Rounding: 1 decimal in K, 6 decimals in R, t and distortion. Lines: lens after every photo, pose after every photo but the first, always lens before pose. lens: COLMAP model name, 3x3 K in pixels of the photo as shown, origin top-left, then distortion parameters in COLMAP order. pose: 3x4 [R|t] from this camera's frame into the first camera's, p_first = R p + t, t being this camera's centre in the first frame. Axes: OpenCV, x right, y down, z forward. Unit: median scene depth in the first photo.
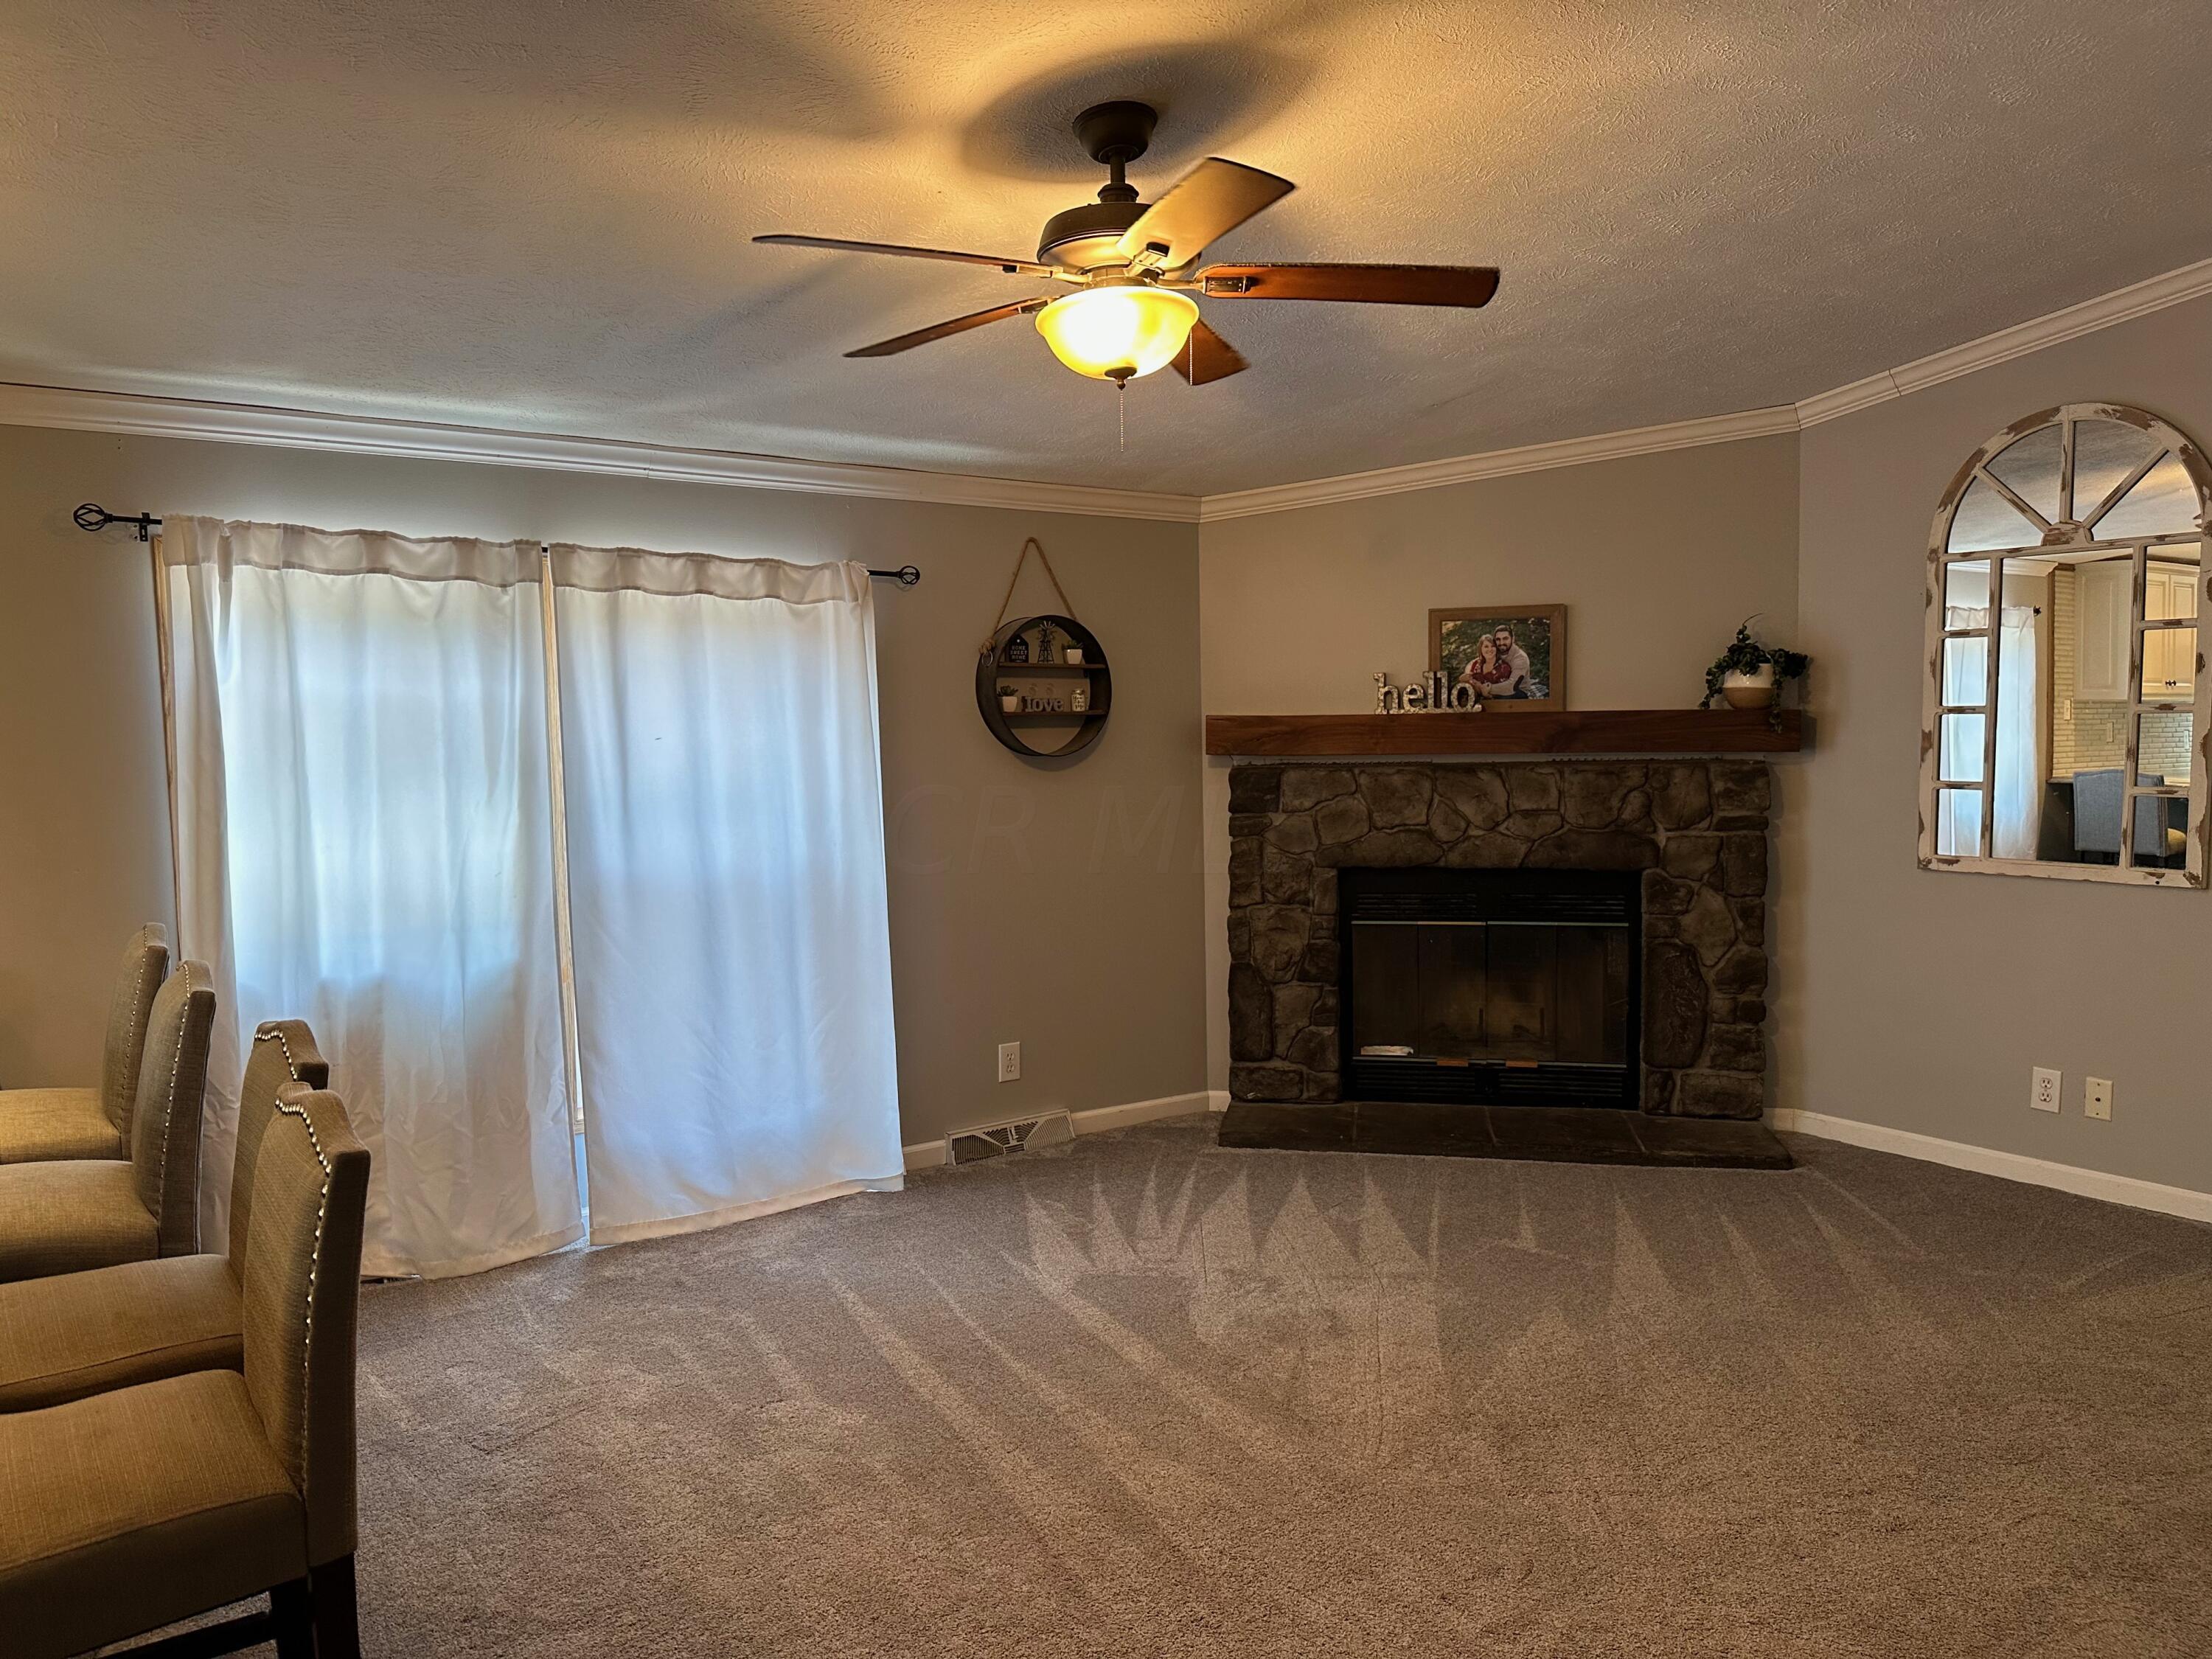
lens RADIAL K [[1555.6, 0, 1105.8], [0, 1555.6, 840.0], [0, 0, 1]] dist [-0.000307, -0.000313]
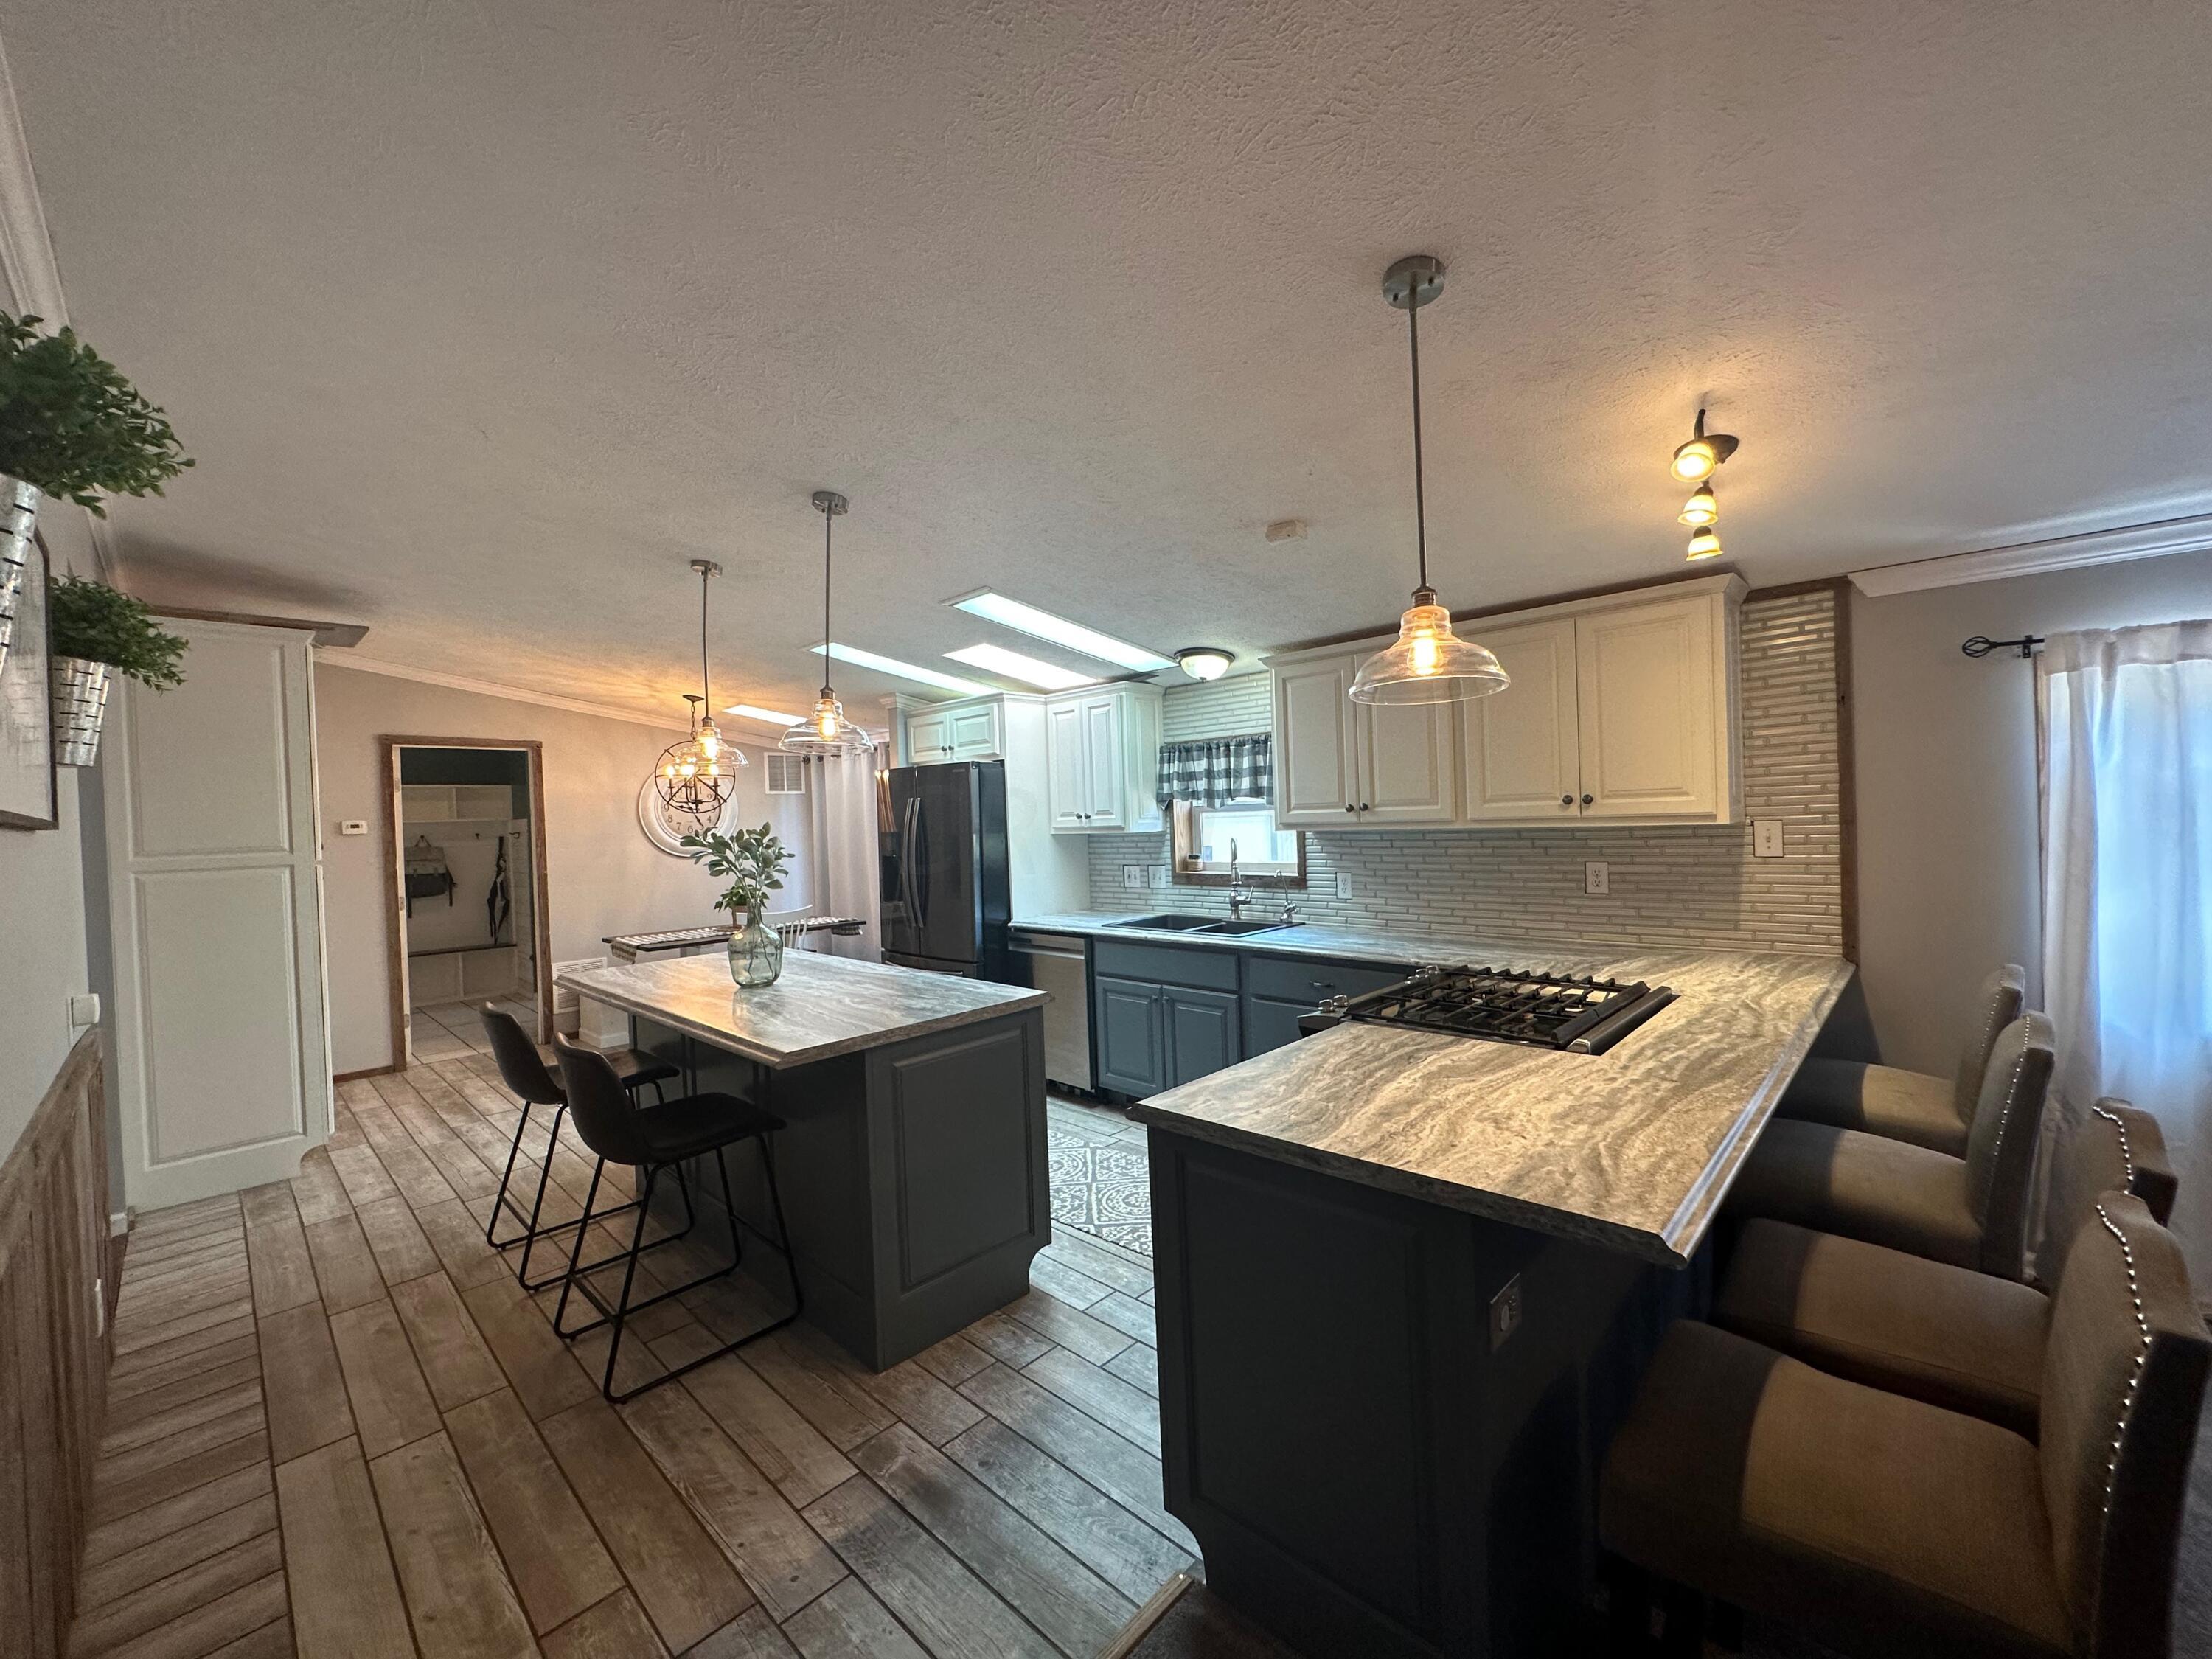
lens RADIAL K [[884.9, 0, 1102.8], [0, 884.9, 831.3], [0, 0, 1]] dist [-0.002039, 0.000541]
pose [[0.191574, 0.025381, -0.981150, -0.054308], [-0.043276, 0.998912, 0.017391, -0.031630], [0.980524, 0.039129, 0.192464, 0.132186]]
